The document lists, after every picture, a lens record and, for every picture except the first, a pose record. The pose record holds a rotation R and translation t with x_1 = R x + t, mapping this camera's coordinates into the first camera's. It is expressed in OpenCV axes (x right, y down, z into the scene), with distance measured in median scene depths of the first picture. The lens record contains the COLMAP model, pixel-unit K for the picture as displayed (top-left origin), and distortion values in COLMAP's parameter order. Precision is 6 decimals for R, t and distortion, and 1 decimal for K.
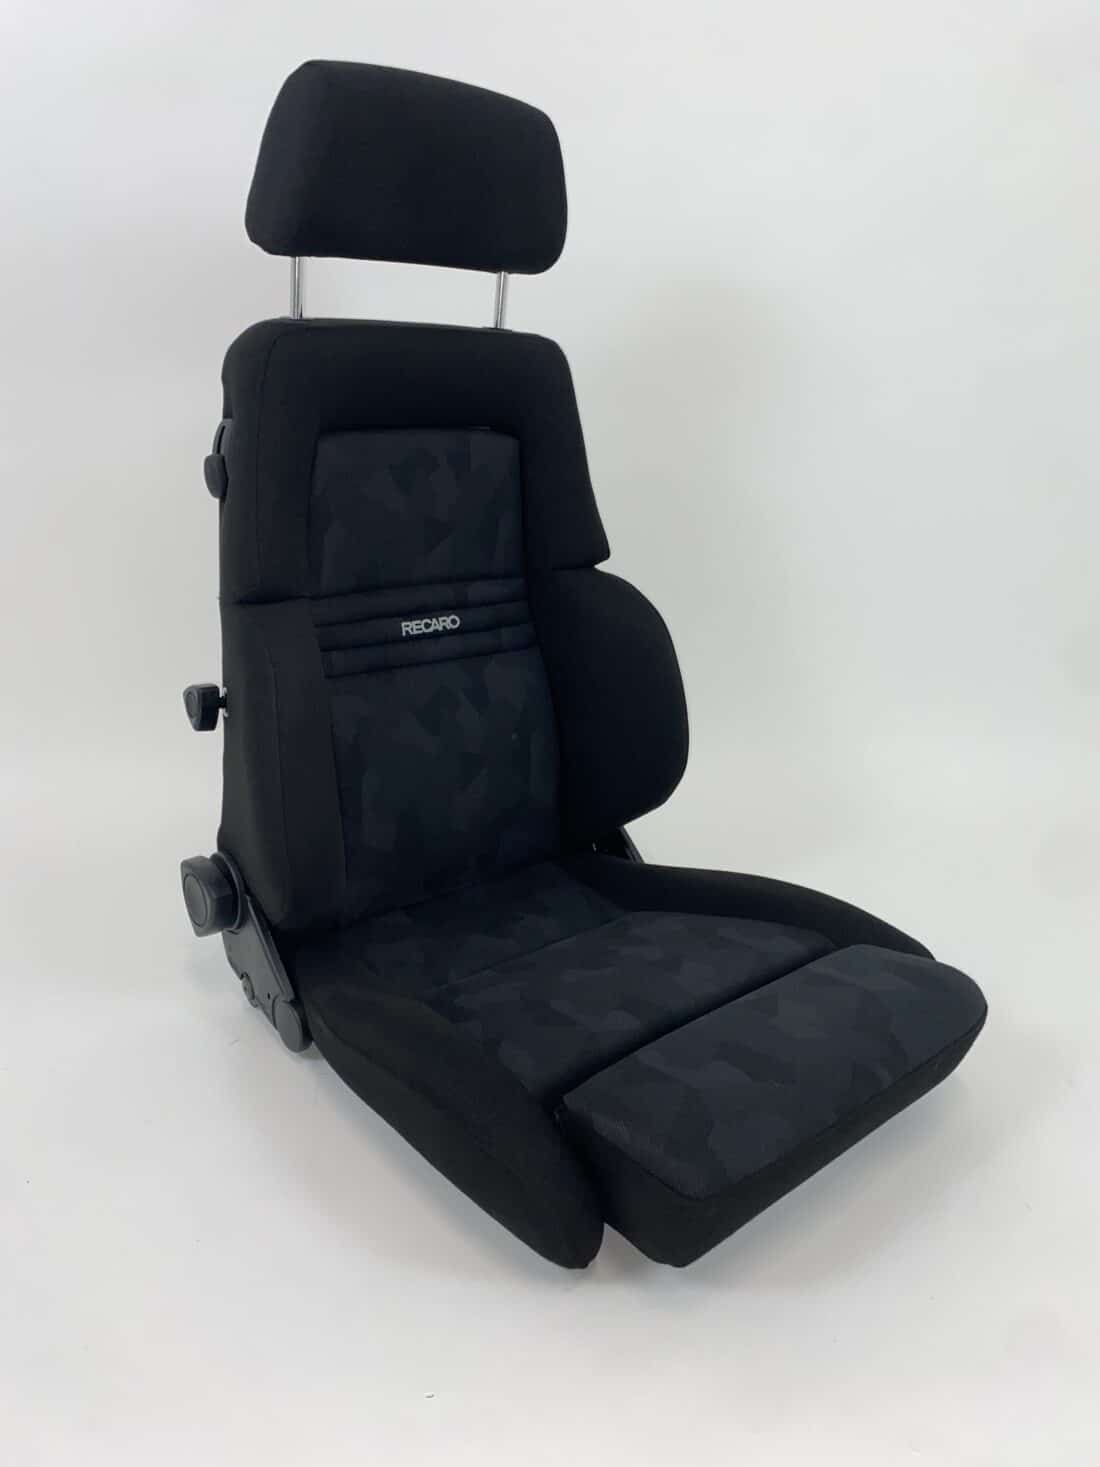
lens RADIAL K [[1149.1, 0, 544.8], [0, 1149.1, 704.6], [0, 0, 1]] dist [0.152208, -0.299104]
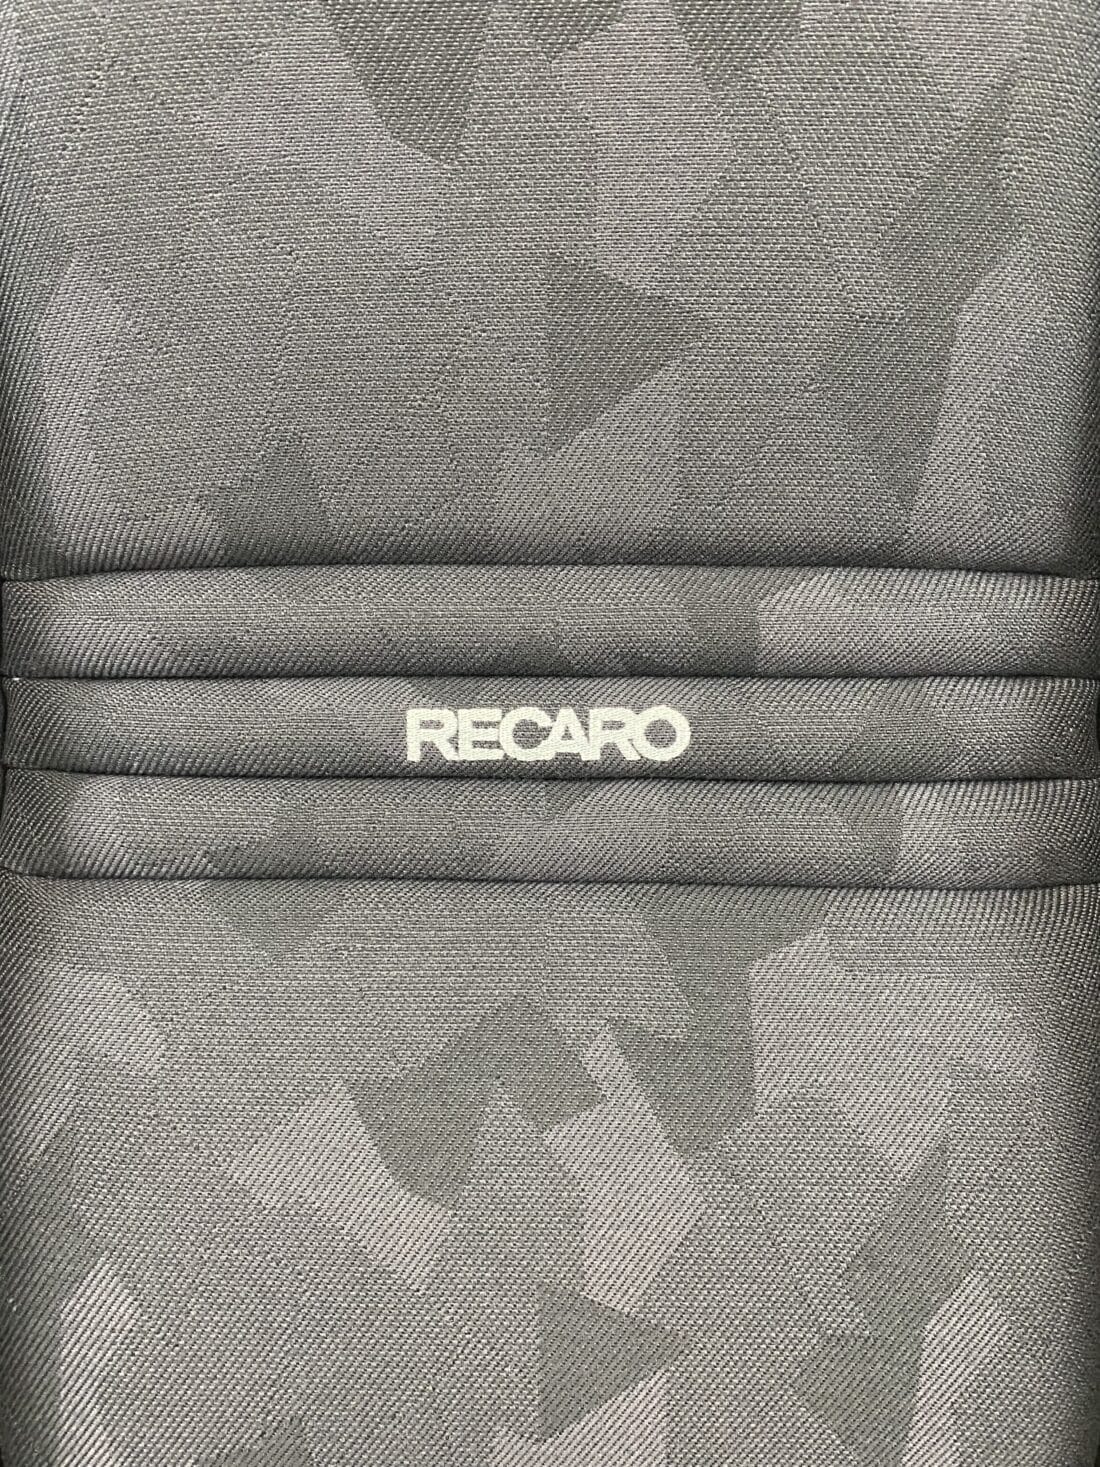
lens RADIAL K [[1149.1, 0, 544.8], [0, 1149.1, 704.6], [0, 0, 1]] dist [0.152208, -0.299104]
pose [[0.741525, 0.199066, -0.640713, 0.055931], [-0.153765, 0.979975, 0.126514, -0.105873], [0.653067, 0.004706, 0.757286, 0.814780]]
